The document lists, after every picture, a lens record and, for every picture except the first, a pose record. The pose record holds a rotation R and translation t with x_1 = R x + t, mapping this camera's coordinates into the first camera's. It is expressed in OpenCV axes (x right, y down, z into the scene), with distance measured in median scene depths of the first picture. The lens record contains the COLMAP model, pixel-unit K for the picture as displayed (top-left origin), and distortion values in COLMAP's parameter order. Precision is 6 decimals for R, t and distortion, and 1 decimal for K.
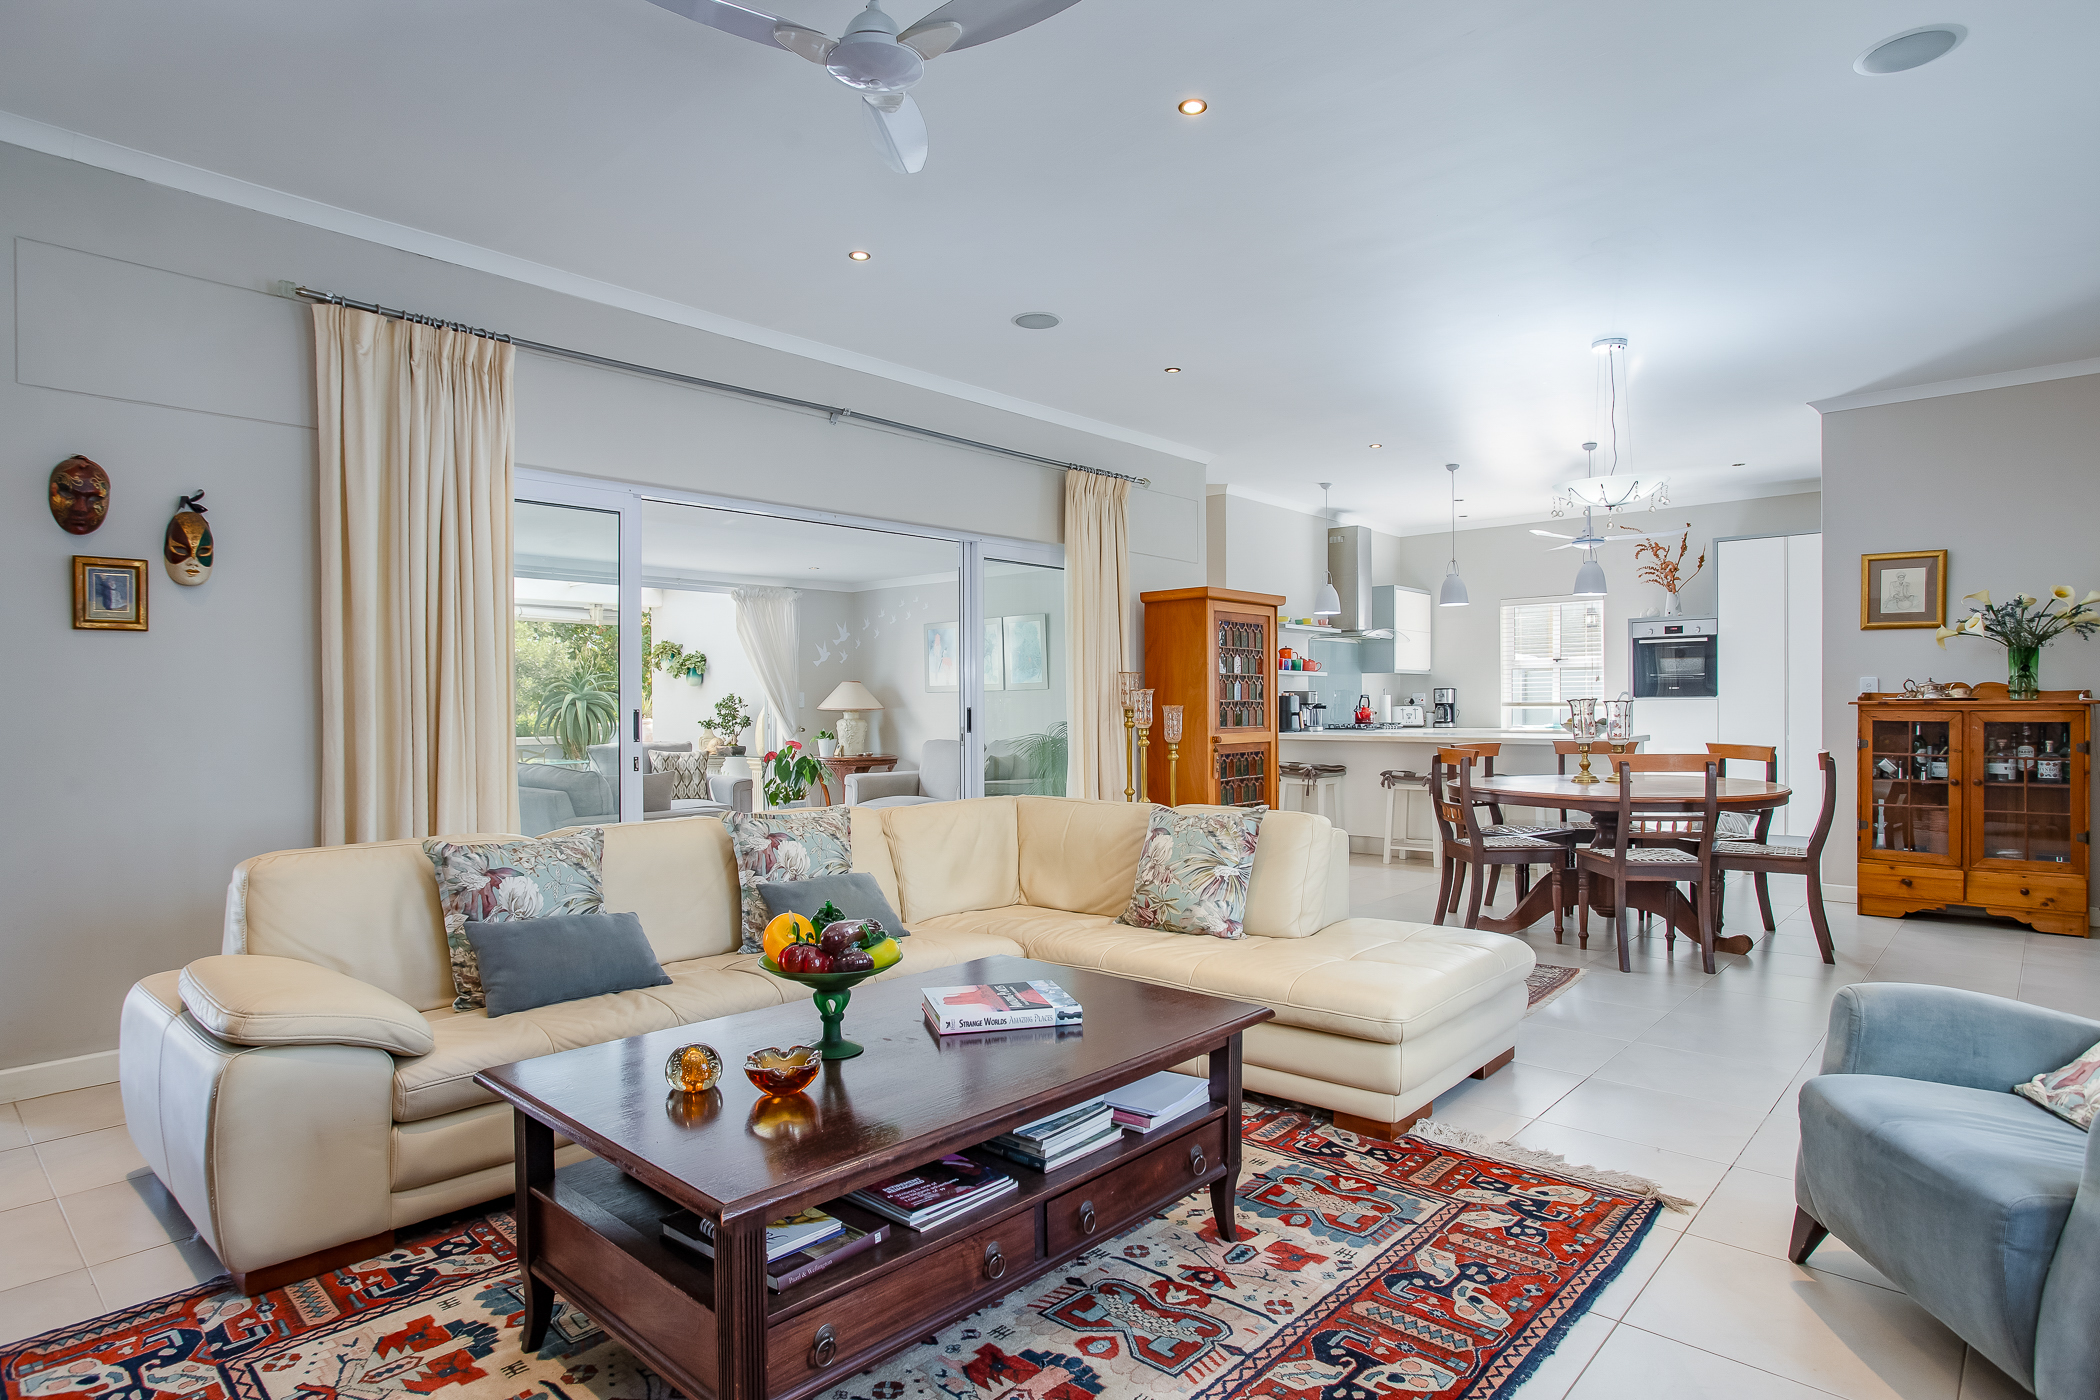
lens RADIAL K [[1105.7, 0, 1050.9], [0, 1105.7, 714.9], [0, 0, 1]] dist [-0.036665, 0.018557]
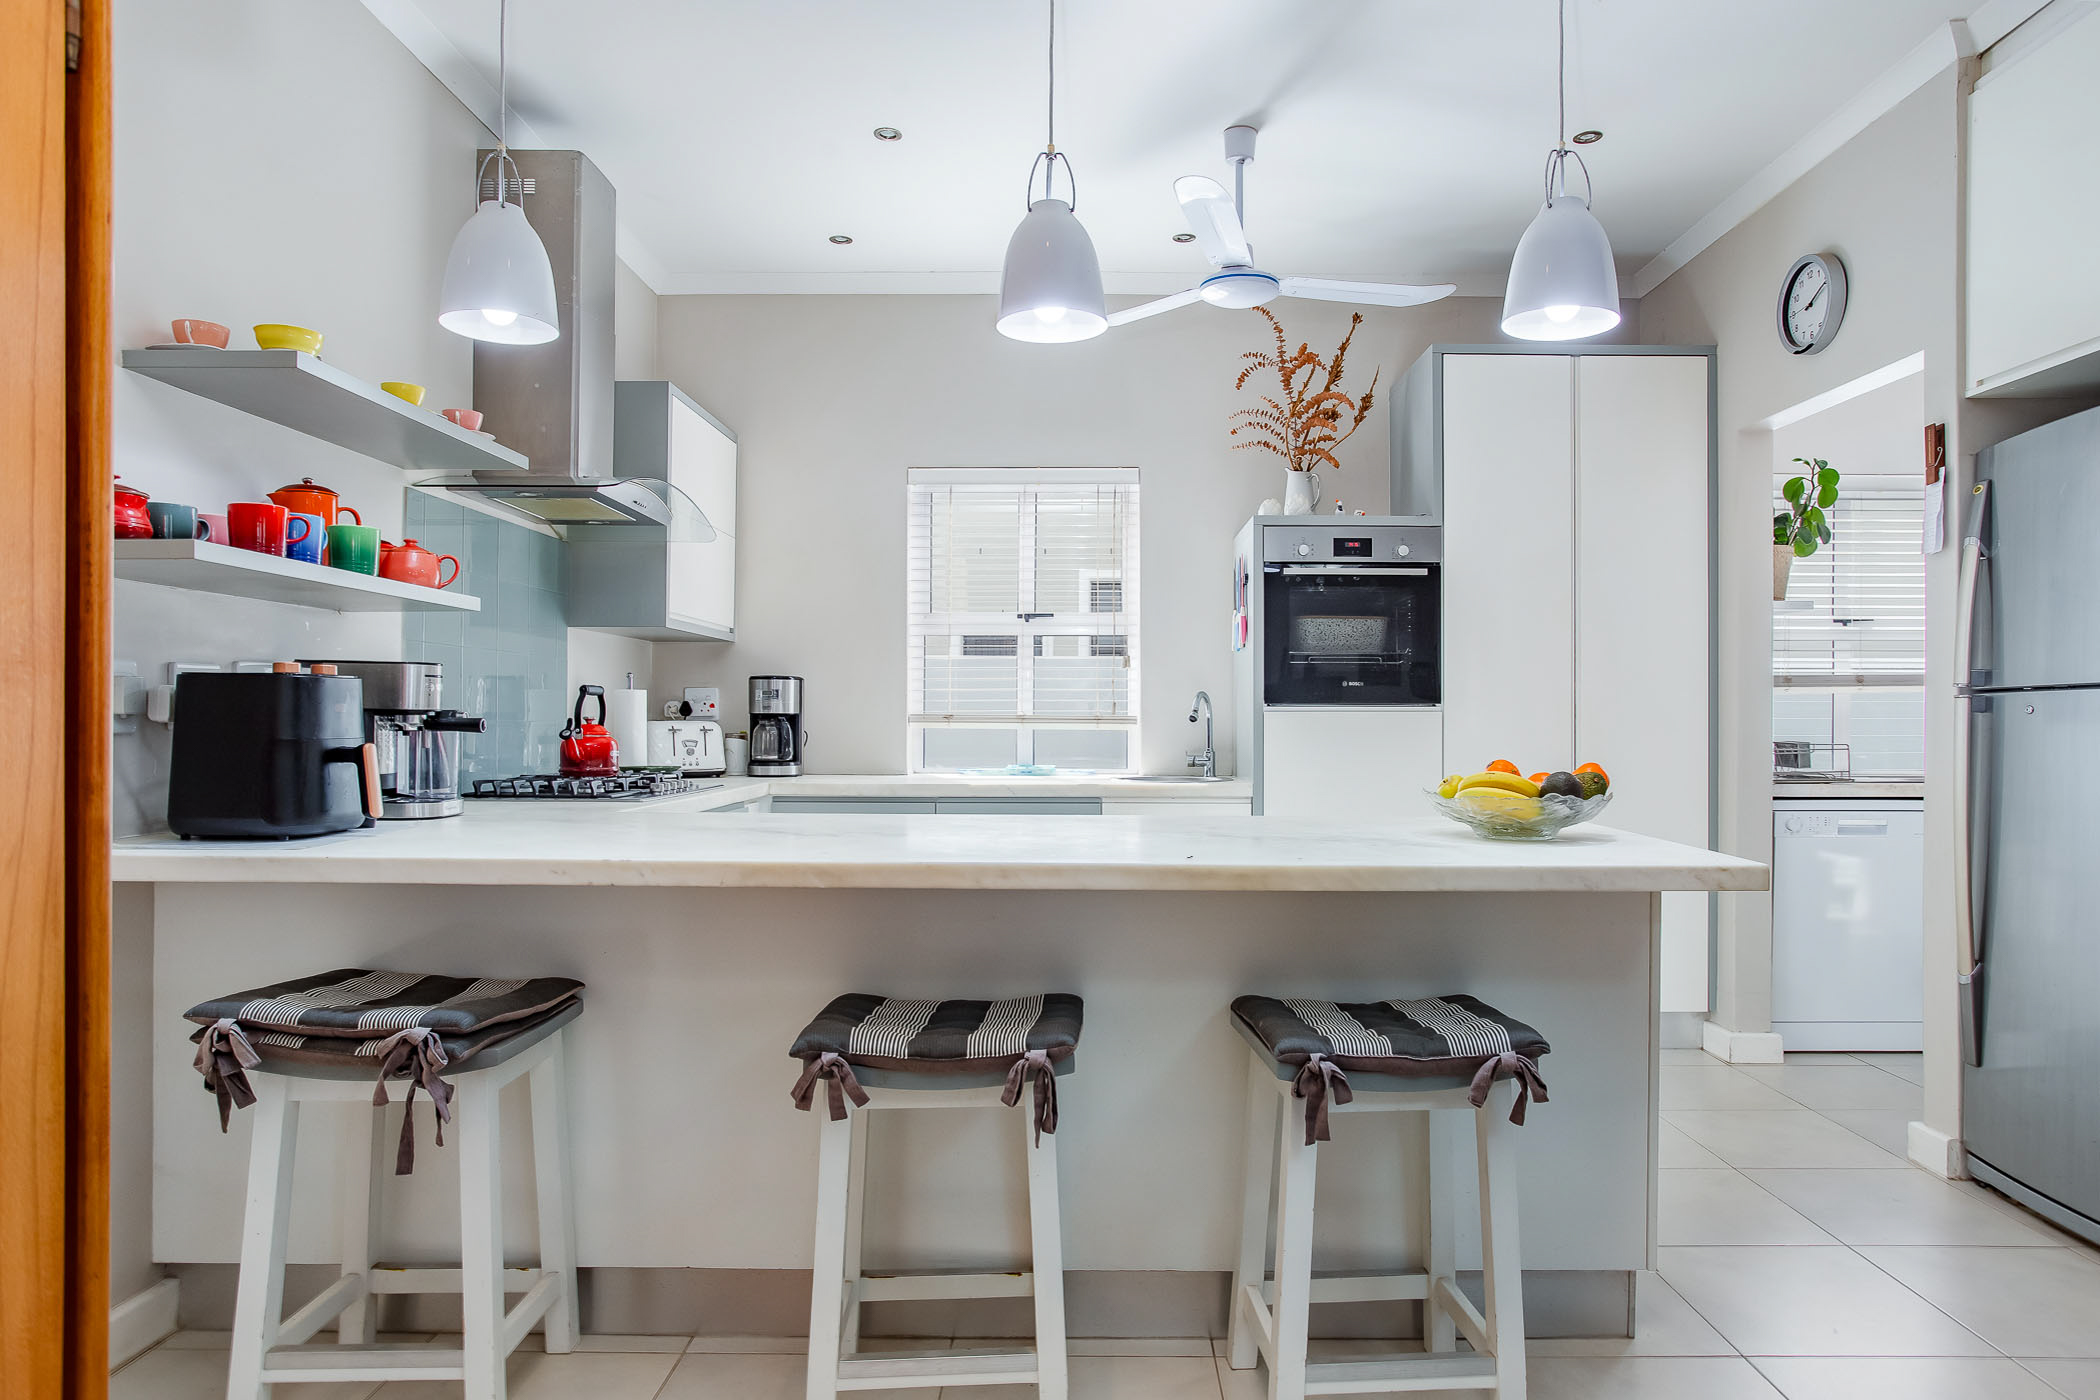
lens RADIAL K [[1264.1, 0, 1088.1], [0, 1264.1, 701.0], [0, 0, 1]] dist [-0.019379, 0.003105]
pose [[0.731647, 0.016069, 0.681494, 0.240079], [-0.002333, 0.999775, -0.021069, -0.010684], [-0.681679, 0.013825, 0.731521, 1.077419]]
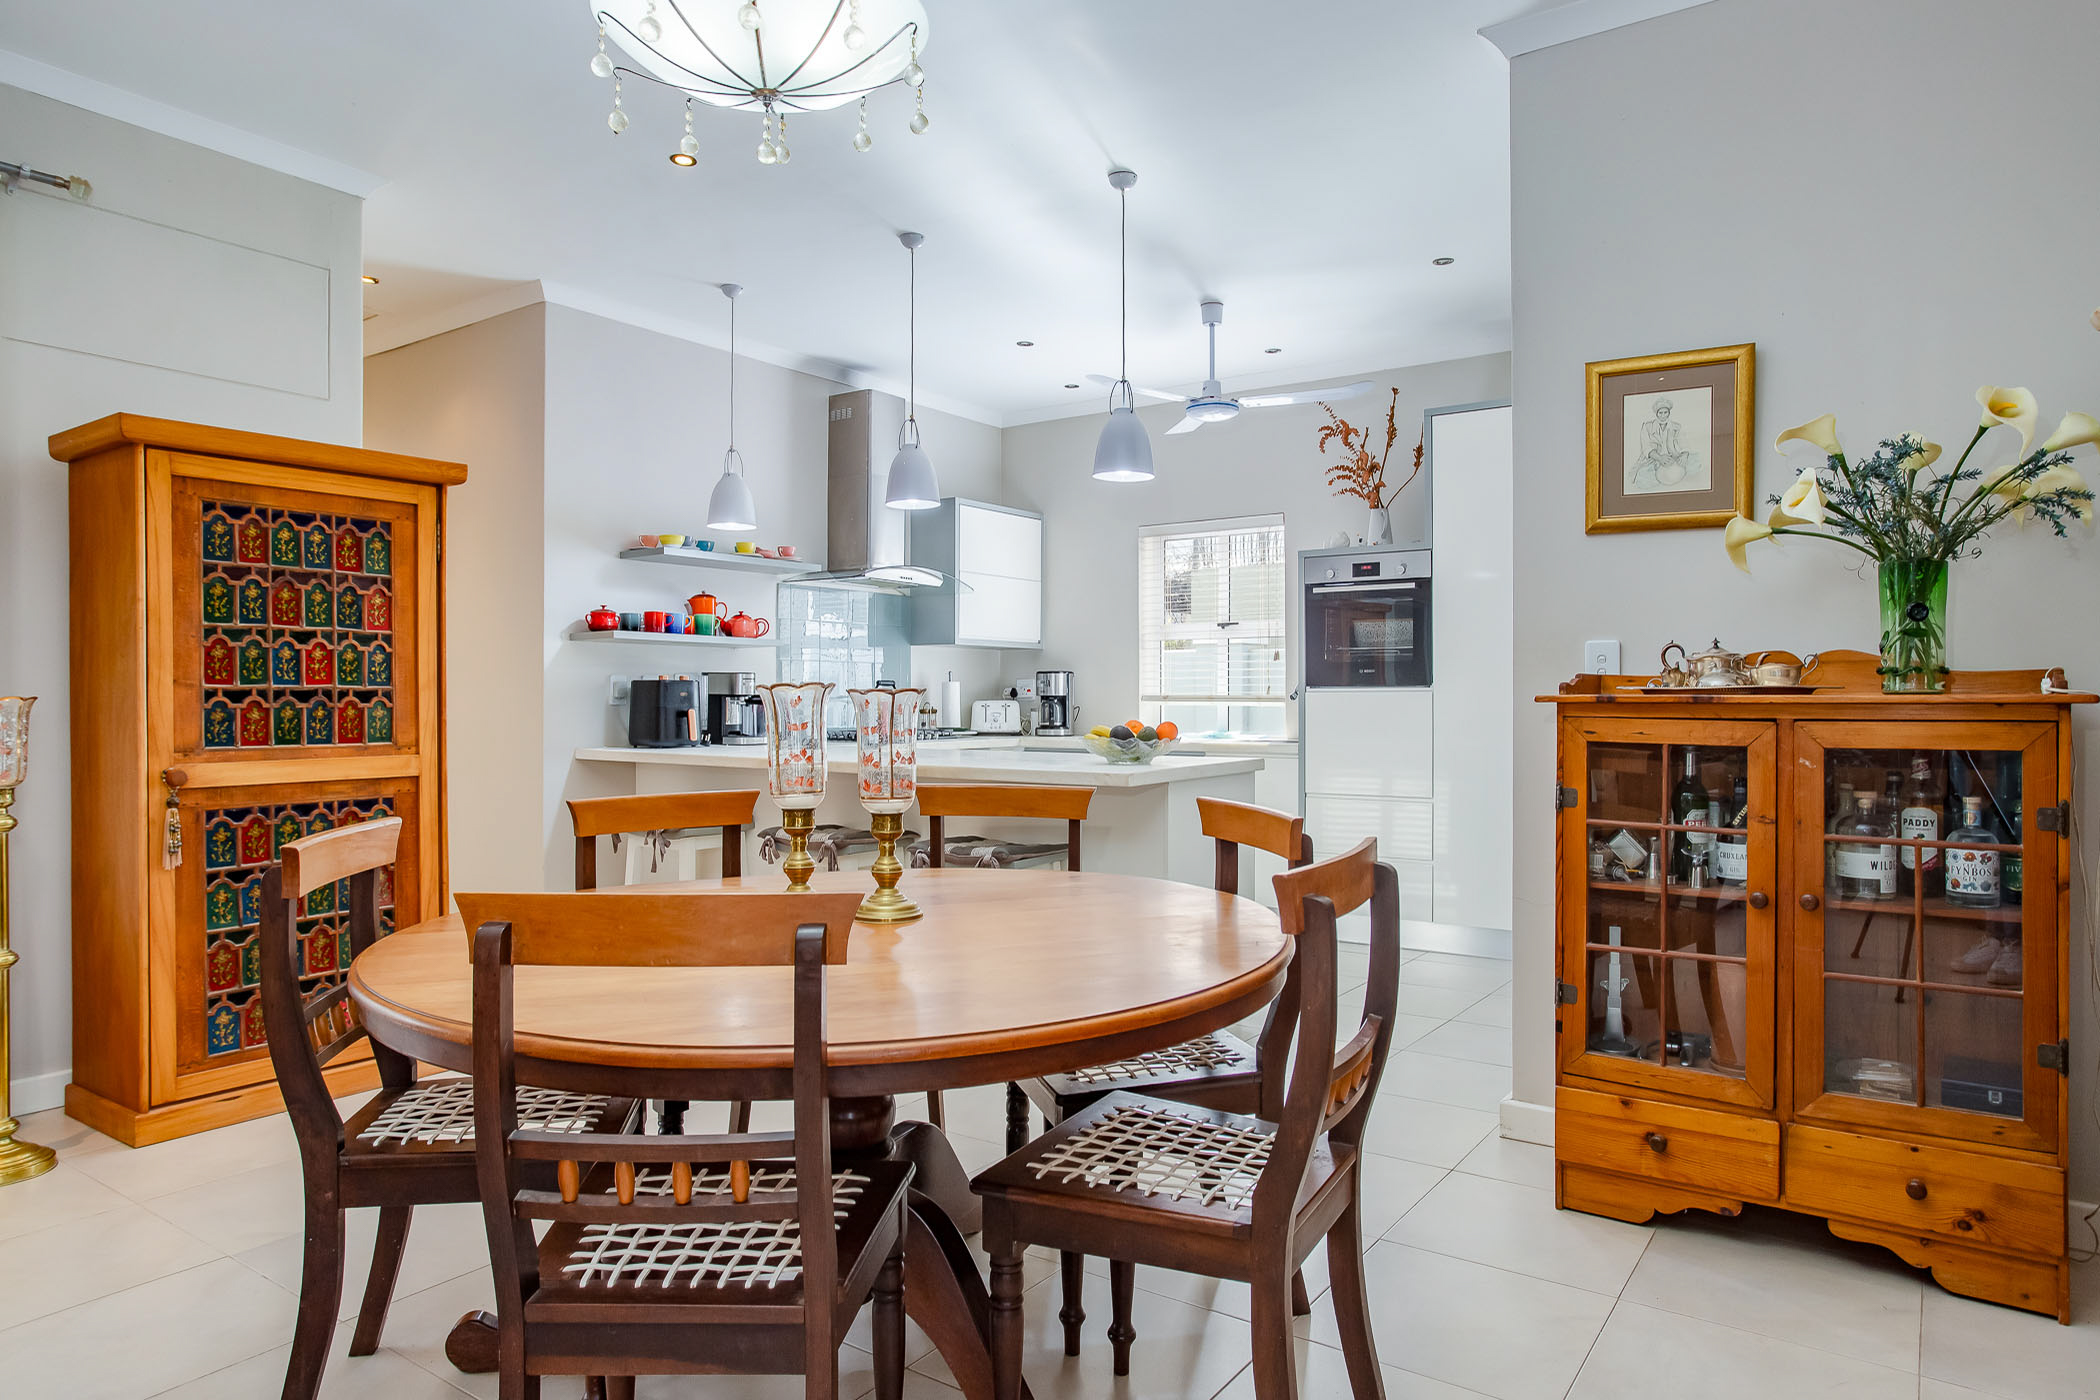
lens RADIAL K [[1264.1, 0, 1088.1], [0, 1264.1, 701.0], [0, 0, 1]] dist [-0.019379, 0.003105]
pose [[0.989247, 0.003324, 0.146214, 0.497274], [-0.002551, 0.999982, -0.005472, -0.007127], [-0.146230, 0.005040, 0.989238, 0.554518]]
